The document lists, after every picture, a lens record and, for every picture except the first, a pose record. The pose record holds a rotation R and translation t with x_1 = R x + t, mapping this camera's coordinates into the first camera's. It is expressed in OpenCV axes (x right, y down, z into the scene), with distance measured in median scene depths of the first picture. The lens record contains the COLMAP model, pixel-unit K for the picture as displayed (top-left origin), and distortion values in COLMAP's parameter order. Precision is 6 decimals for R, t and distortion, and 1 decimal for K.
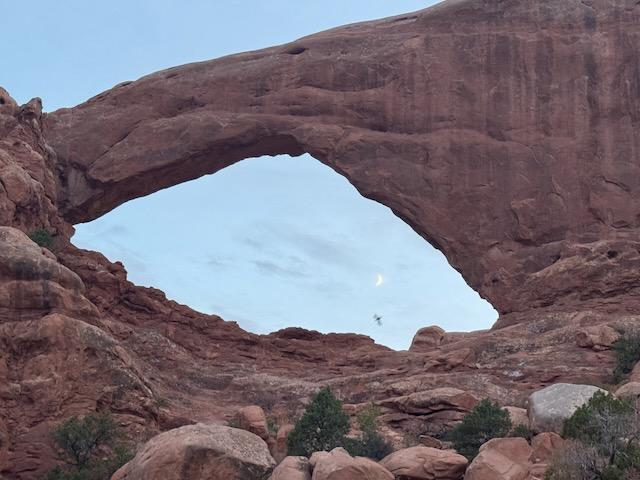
lens RADIAL K [[1219.6, 0, 324.9], [0, 1219.6, 240.6], [0, 0, 1]] dist [0.107438, 0.000000]
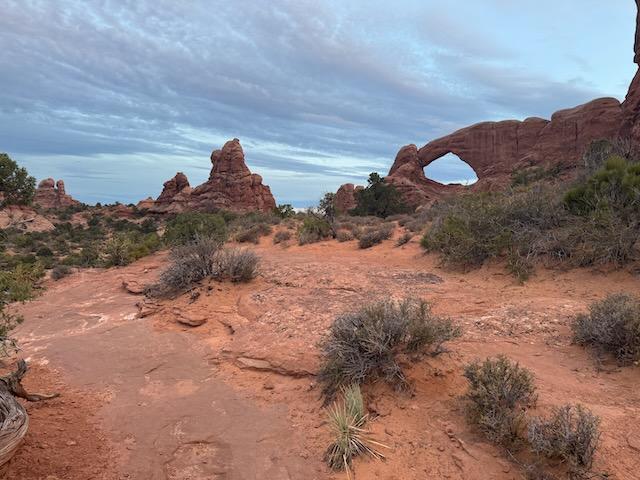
lens RADIAL K [[441.0, 0, 316.7], [0, 441.0, 241.1], [0, 0, 1]] dist [0.051789, 0.000263]
pose [[0.778715, -0.025235, -0.626870, 0.964952], [0.246214, 0.931321, 0.268363, -0.493216], [0.577046, -0.363323, 0.731447, -1.440085]]
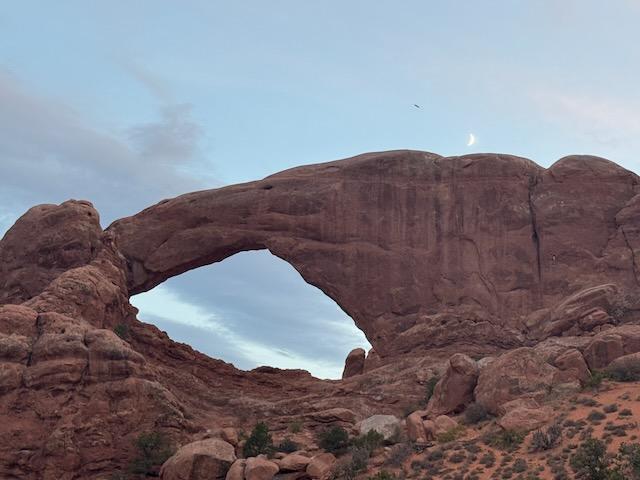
lens RADIAL K [[1415.0, 0, 317.4], [0, 1415.0, 240.4], [0, 0, 1]] dist [-0.007027, 0.000000]
pose [[0.996828, -0.028884, -0.074156, 0.201238], [0.036009, 0.994669, 0.096626, -0.296126], [0.070970, -0.098990, 0.992554, -0.967682]]
